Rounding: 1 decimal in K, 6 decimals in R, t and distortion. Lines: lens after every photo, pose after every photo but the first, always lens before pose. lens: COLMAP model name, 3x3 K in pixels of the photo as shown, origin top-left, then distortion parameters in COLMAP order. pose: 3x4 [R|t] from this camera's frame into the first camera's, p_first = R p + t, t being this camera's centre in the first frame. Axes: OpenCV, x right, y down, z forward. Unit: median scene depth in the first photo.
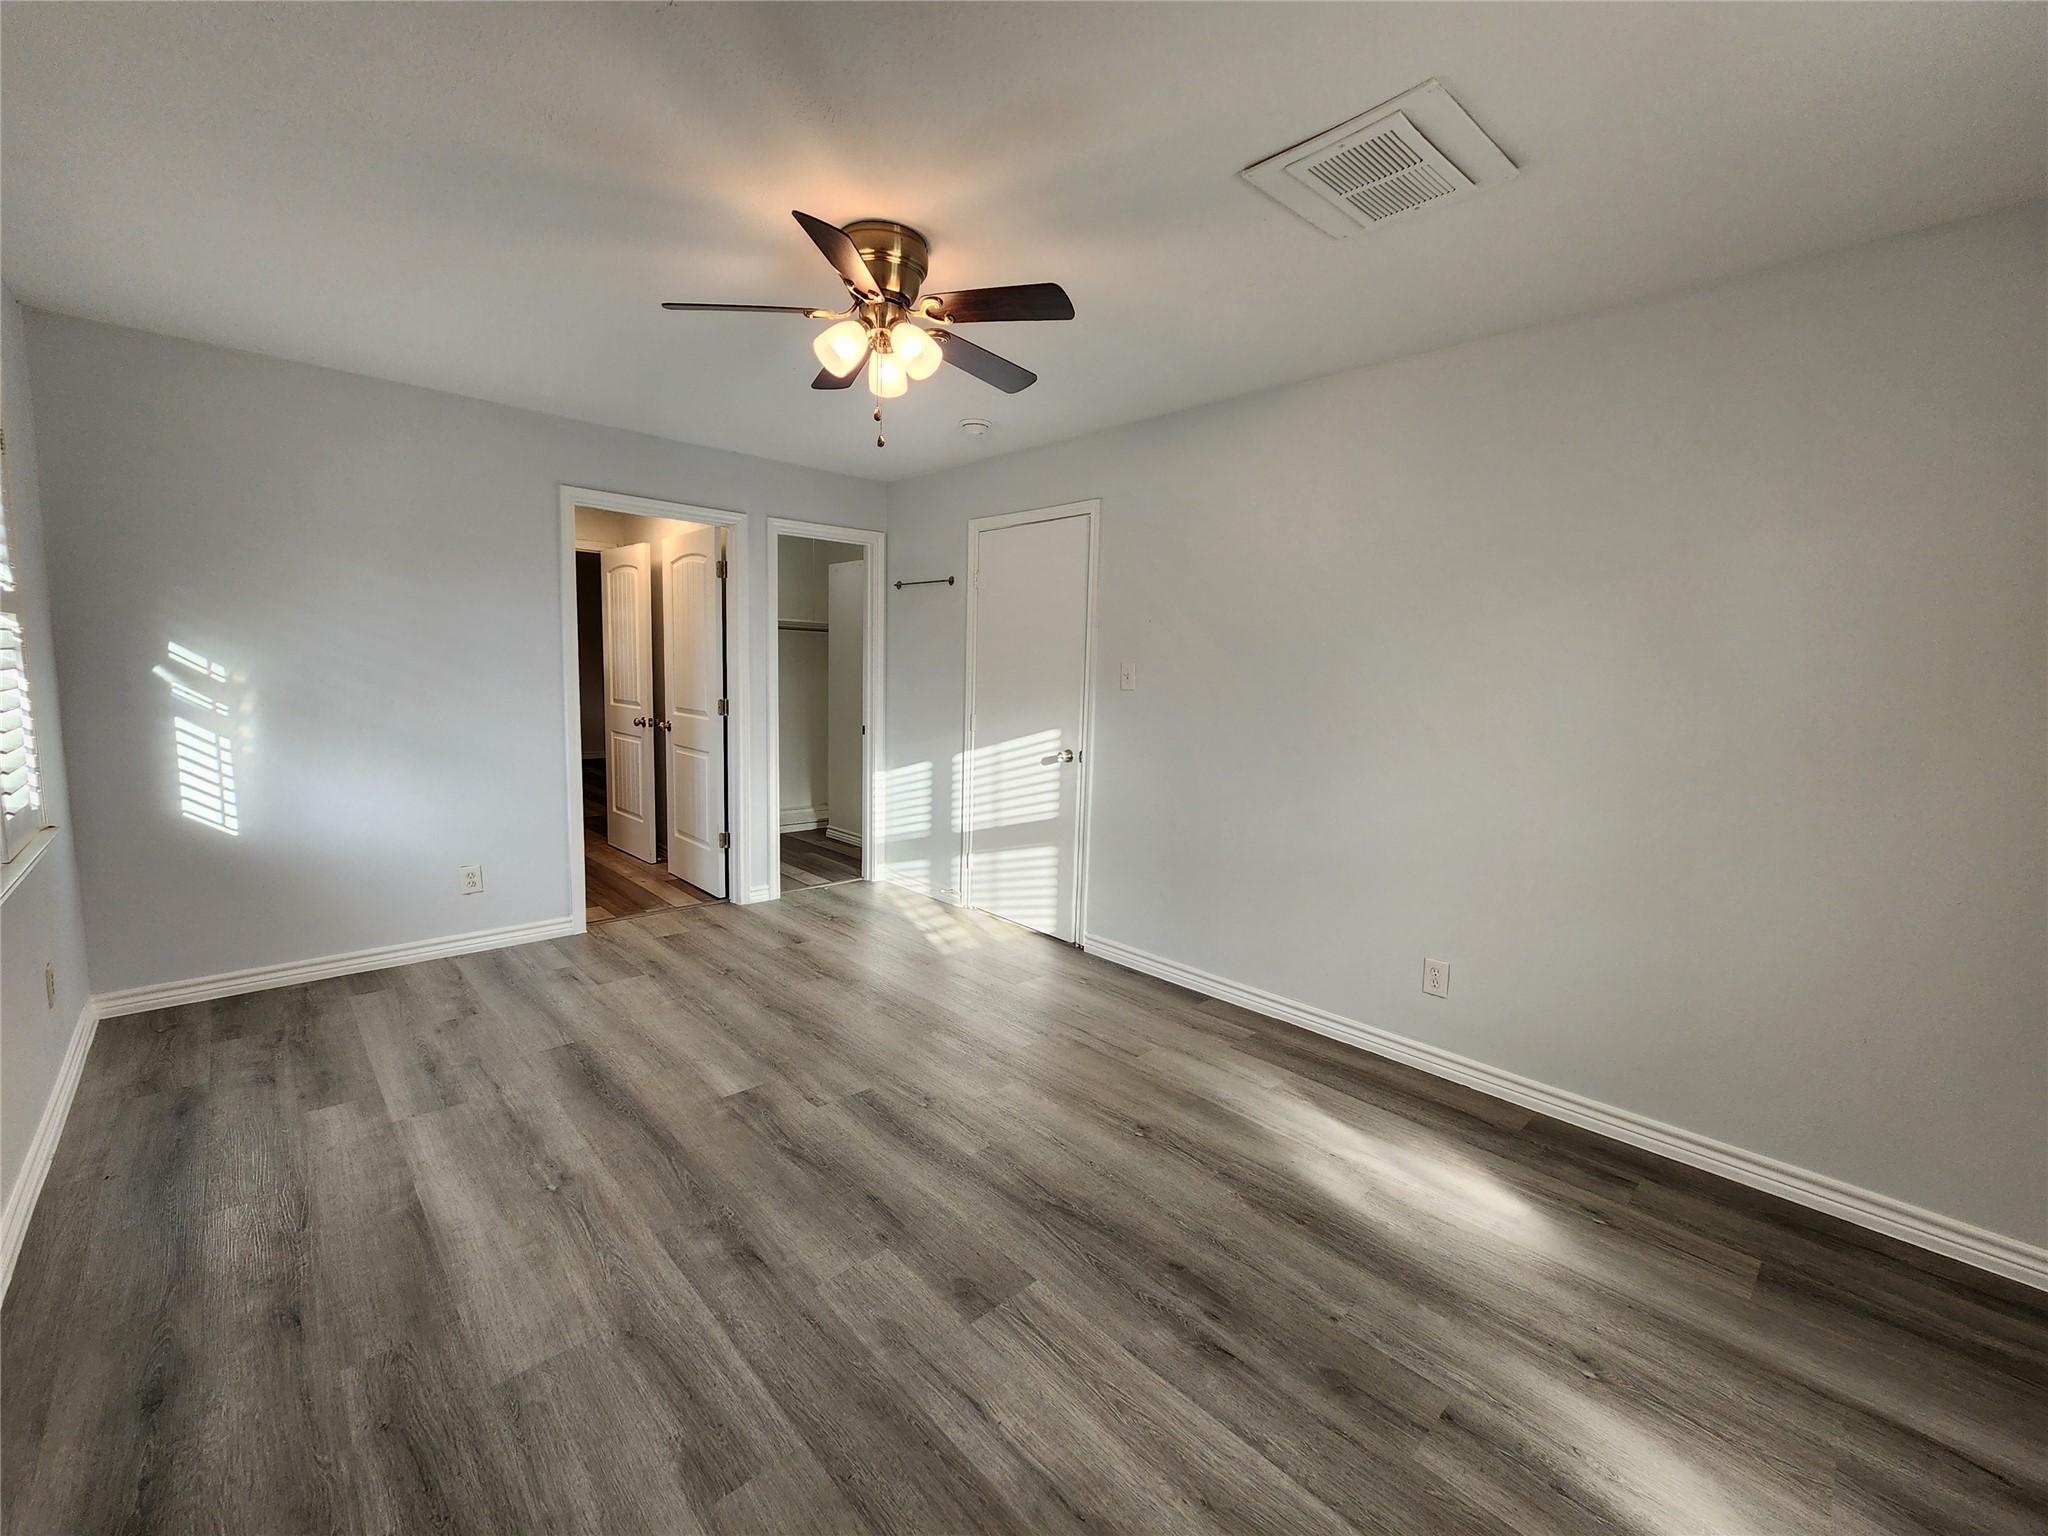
lens RADIAL K [[843.5, 0, 1029.0], [0, 843.5, 749.2], [0, 0, 1]] dist [-0.001017, -0.000578]
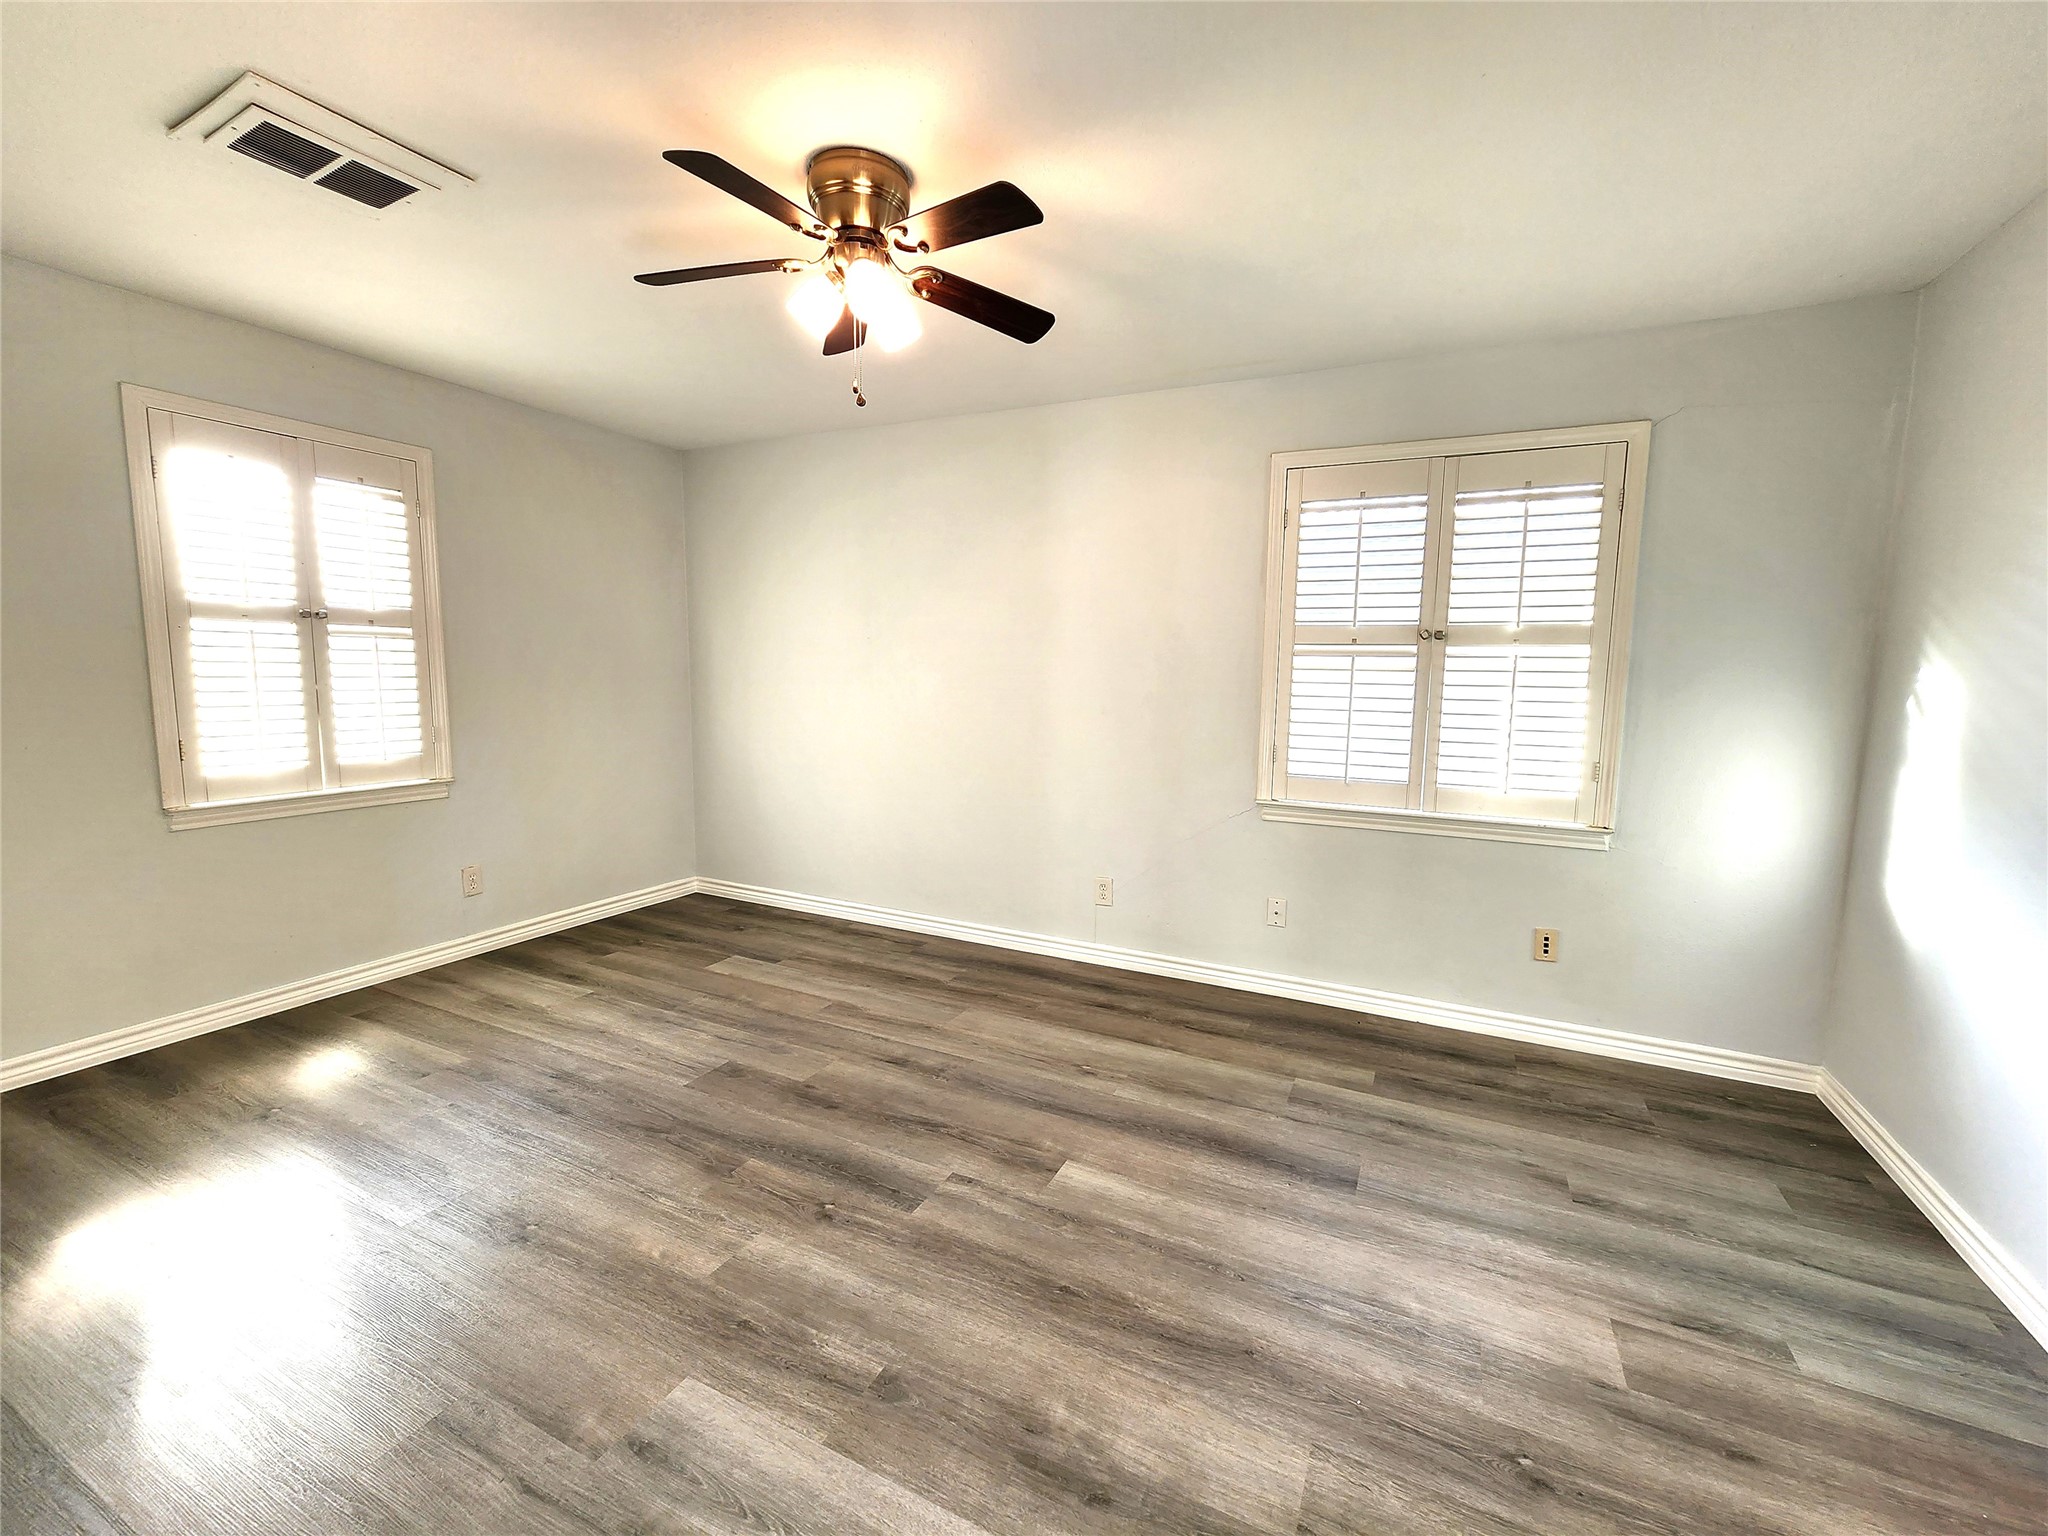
lens RADIAL K [[843.5, 0, 1033.6], [0, 843.5, 767.2], [0, 0, 1]] dist [-0.001017, -0.000578]
pose [[-0.931898, -0.002694, -0.362711, -0.016929], [-0.079965, 0.976896, 0.198194, -0.146001], [0.353797, 0.213700, -0.910582, 1.675757]]
